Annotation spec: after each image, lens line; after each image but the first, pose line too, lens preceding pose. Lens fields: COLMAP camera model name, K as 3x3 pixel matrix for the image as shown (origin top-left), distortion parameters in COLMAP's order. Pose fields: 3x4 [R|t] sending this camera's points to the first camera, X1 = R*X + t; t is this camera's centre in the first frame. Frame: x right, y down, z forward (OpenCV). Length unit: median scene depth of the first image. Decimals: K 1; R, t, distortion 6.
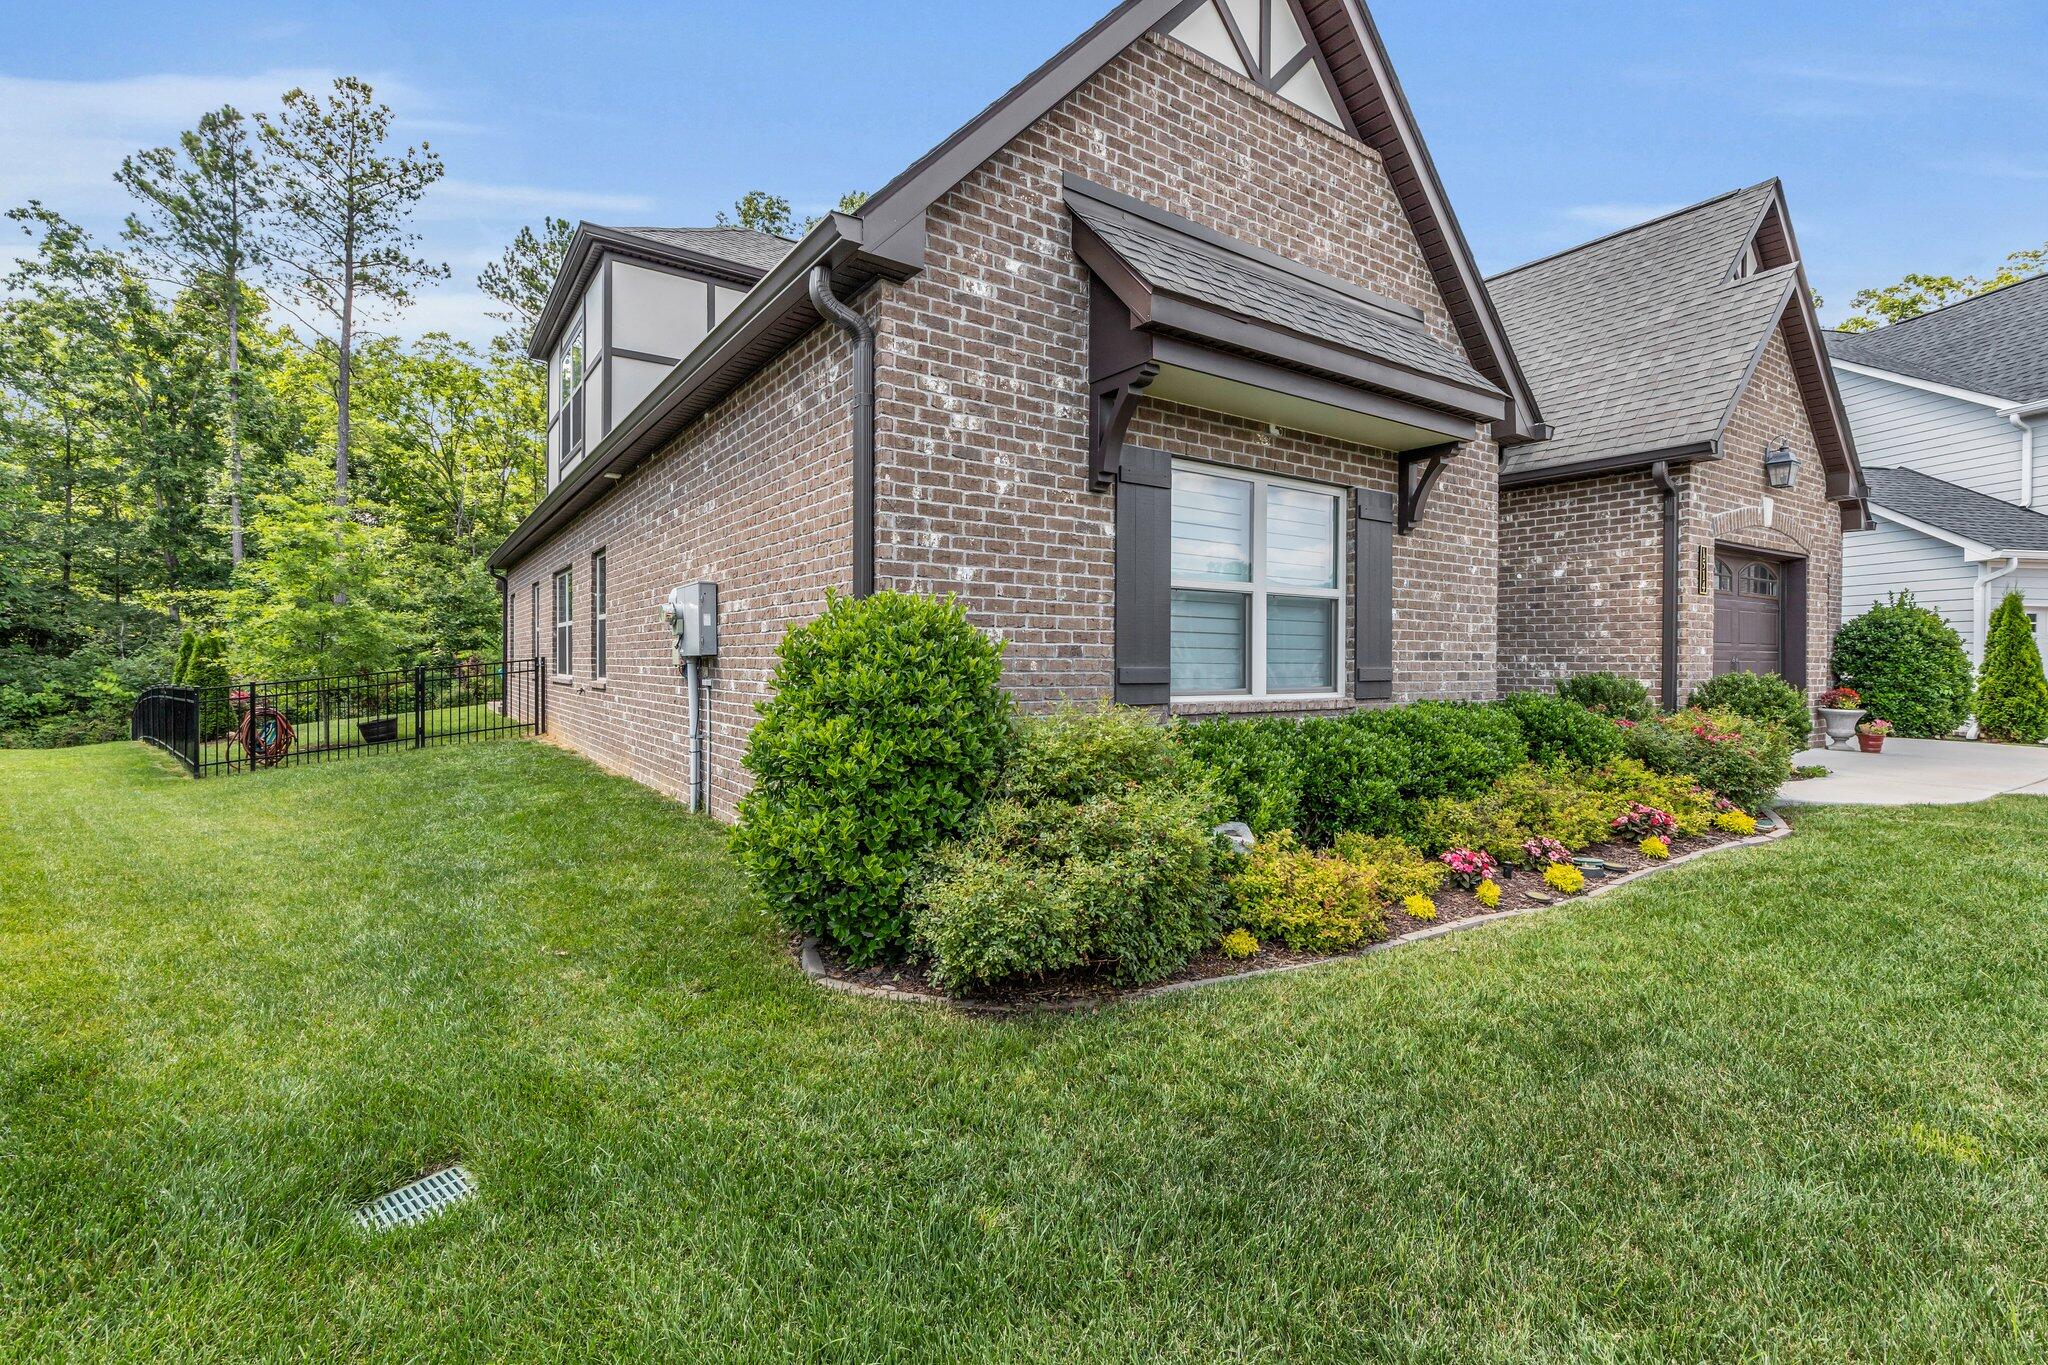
lens RADIAL K [[908.7, 0, 1027.2], [0, 908.7, 671.6], [0, 0, 1]] dist [0.008311, -0.001920]
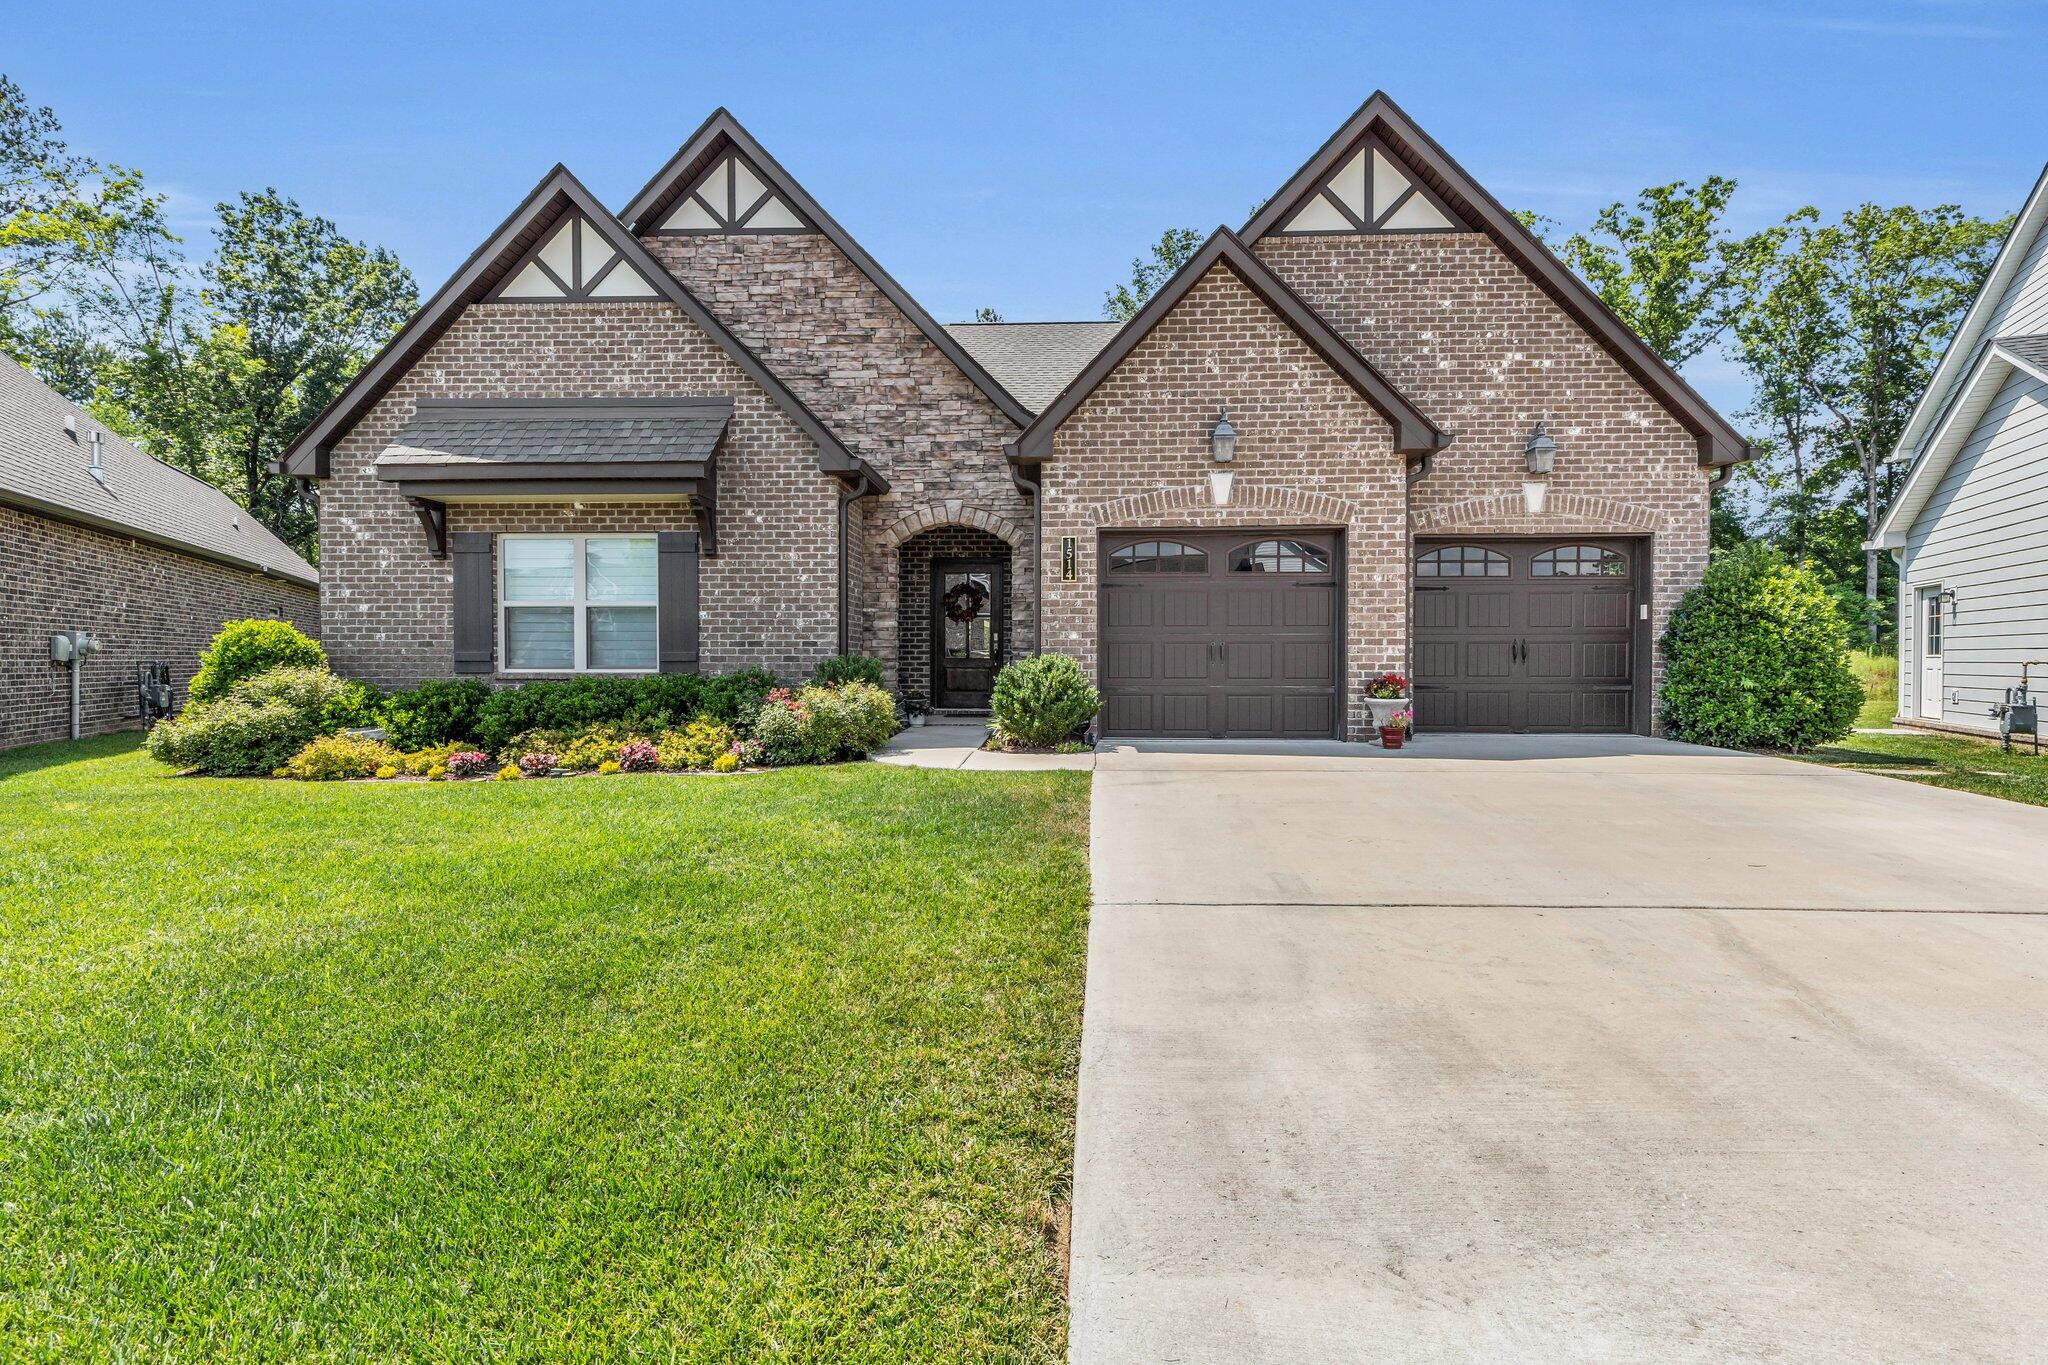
lens RADIAL K [[908.7, 0, 1027.5], [0, 908.7, 673.0], [0, 0, 1]] dist [0.008311, -0.001920]
pose [[0.801320, 0.003497, -0.598226, 2.341745], [-0.002456, 0.999994, 0.002557, 0.033064], [0.598231, -0.000580, 0.801323, 0.219148]]
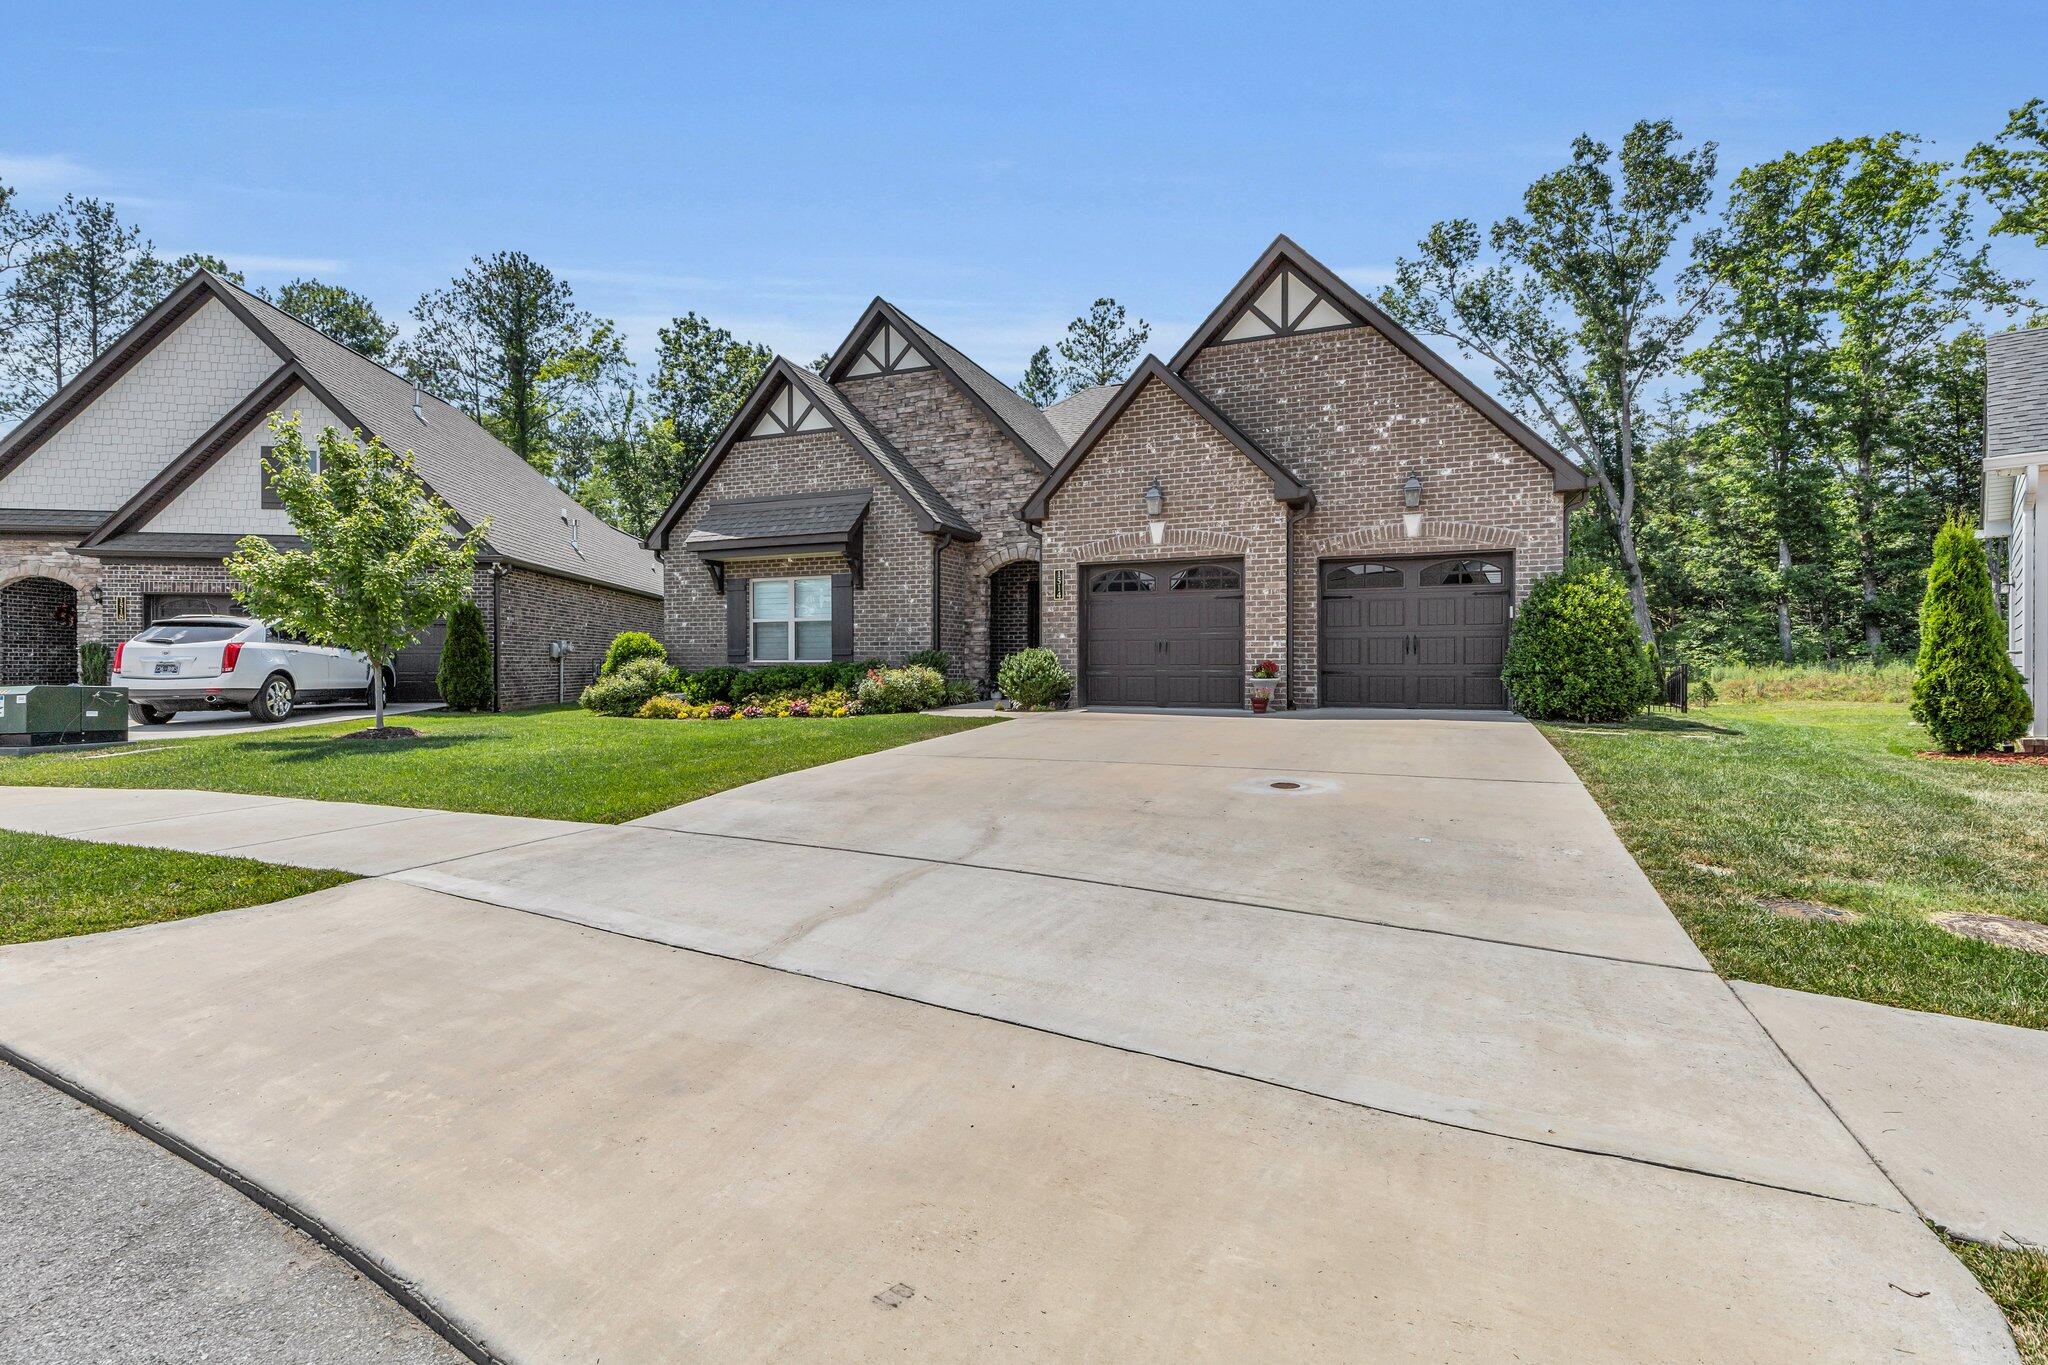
lens RADIAL K [[908.7, 0, 1028.0], [0, 908.7, 672.5], [0, 0, 1]] dist [0.008311, -0.001920]
pose [[0.545159, 0.001555, -0.838331, 3.565600], [-0.006689, 0.999975, -0.002495, 0.079951], [0.838306, 0.006968, 0.545155, 0.171507]]
